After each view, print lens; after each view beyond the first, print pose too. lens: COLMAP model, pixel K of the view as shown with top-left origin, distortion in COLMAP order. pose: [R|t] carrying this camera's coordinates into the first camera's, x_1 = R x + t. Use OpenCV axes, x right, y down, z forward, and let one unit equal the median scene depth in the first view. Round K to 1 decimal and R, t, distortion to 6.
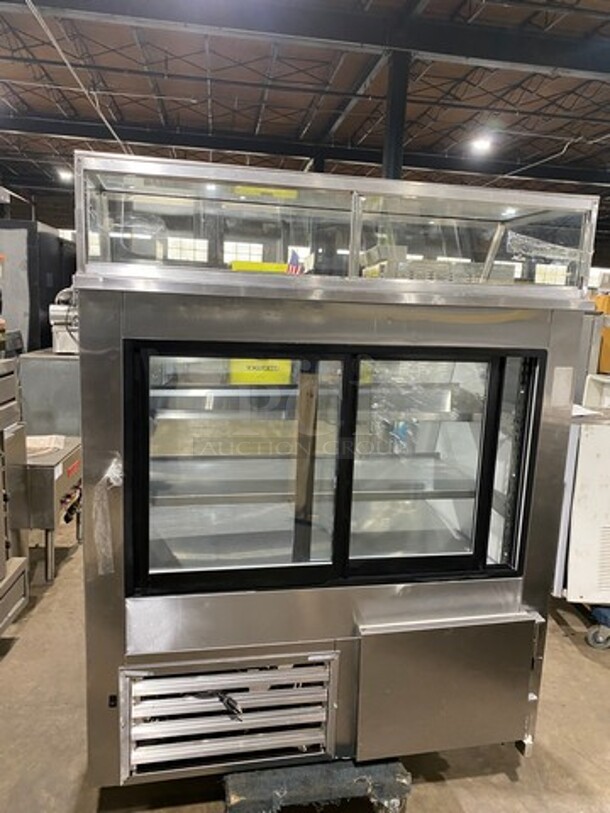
lens RADIAL K [[617.1, 0, 305.0], [0, 617.1, 406.5], [0, 0, 1]] dist [-0.038196, 0.005496]
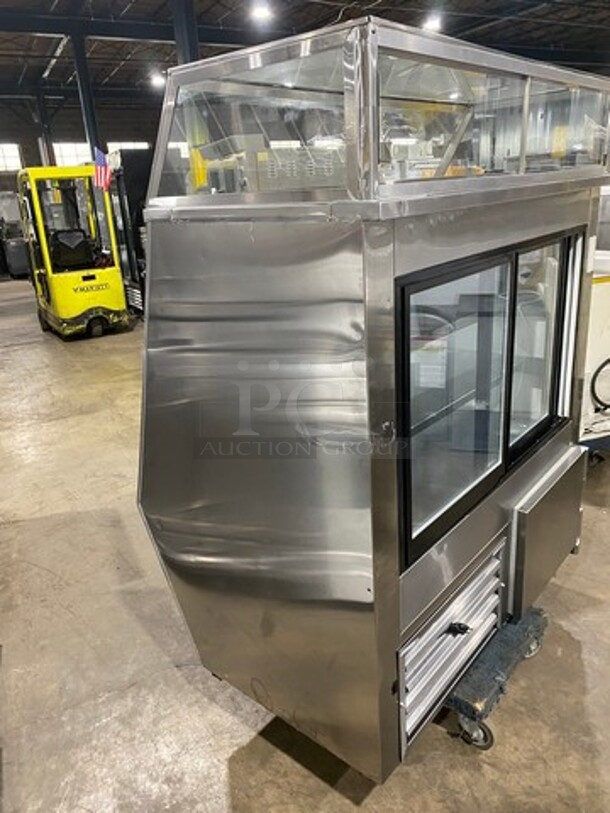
lens RADIAL K [[617.1, 0, 305.0], [0, 617.1, 406.5], [0, 0, 1]] dist [-0.038196, 0.005496]
pose [[0.893660, -0.256198, 0.368422, -0.161584], [0.186884, 0.958902, 0.213499, -0.029992], [-0.407978, -0.121943, 0.904811, 0.038975]]
